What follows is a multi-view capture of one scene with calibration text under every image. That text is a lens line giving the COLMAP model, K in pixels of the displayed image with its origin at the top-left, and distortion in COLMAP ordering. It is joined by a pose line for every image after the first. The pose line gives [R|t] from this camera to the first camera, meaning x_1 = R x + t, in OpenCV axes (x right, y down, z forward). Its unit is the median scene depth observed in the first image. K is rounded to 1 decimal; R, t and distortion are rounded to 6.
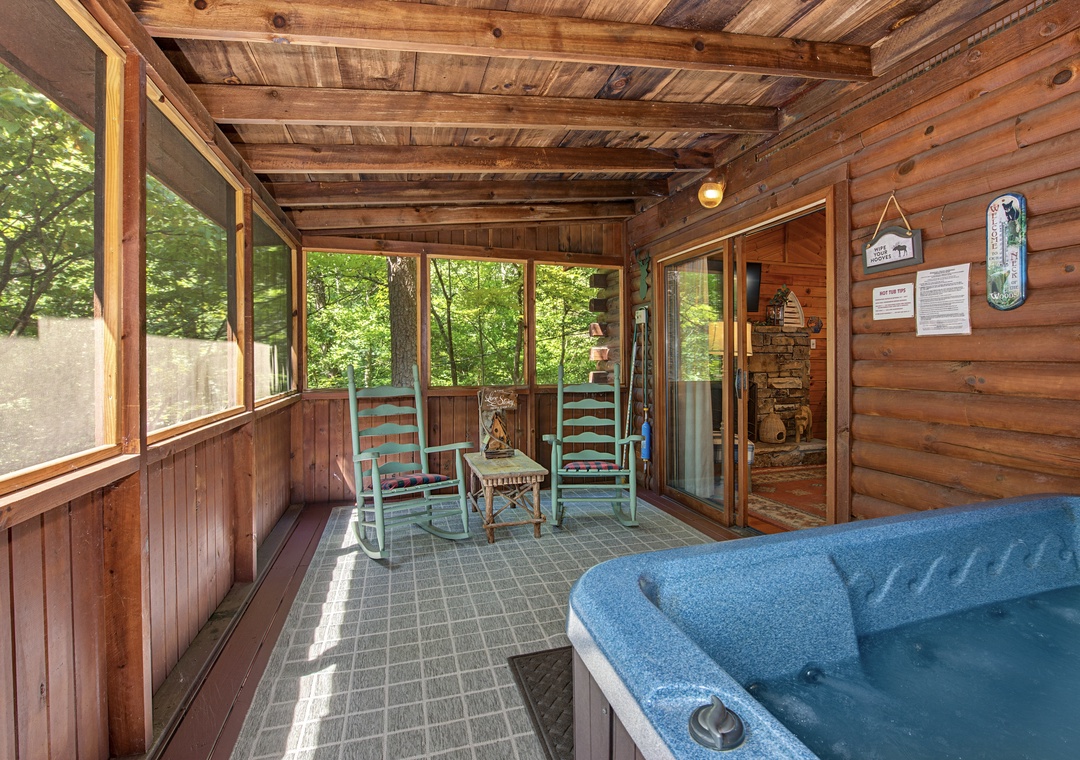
lens RADIAL K [[507.5, 0, 556.3], [0, 507.5, 357.0], [0, 0, 1]] dist [-0.011834, -0.000383]
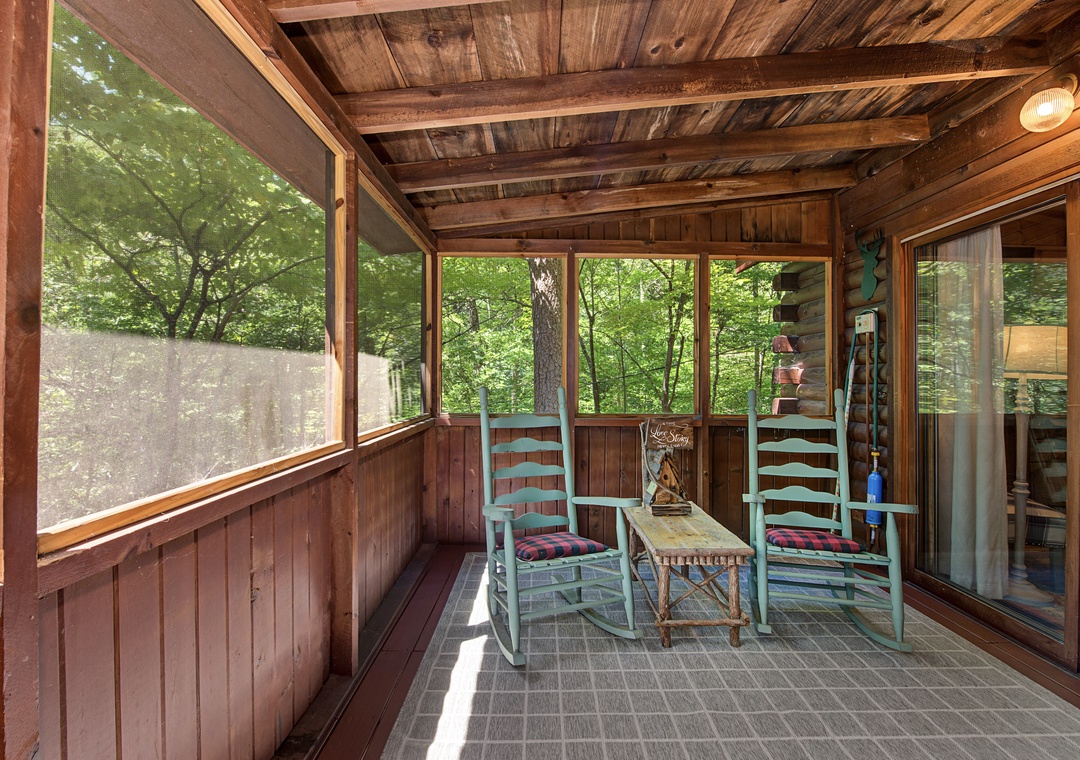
lens RADIAL K [[456.9, 0, 537.7], [0, 456.9, 375.9], [0, 0, 1]] dist [-0.002111, -0.000415]
pose [[0.952203, 0.006004, -0.305407, -0.095327], [-0.007408, 0.999967, -0.003438, -0.000168], [0.305376, 0.005536, 0.952216, 0.308978]]
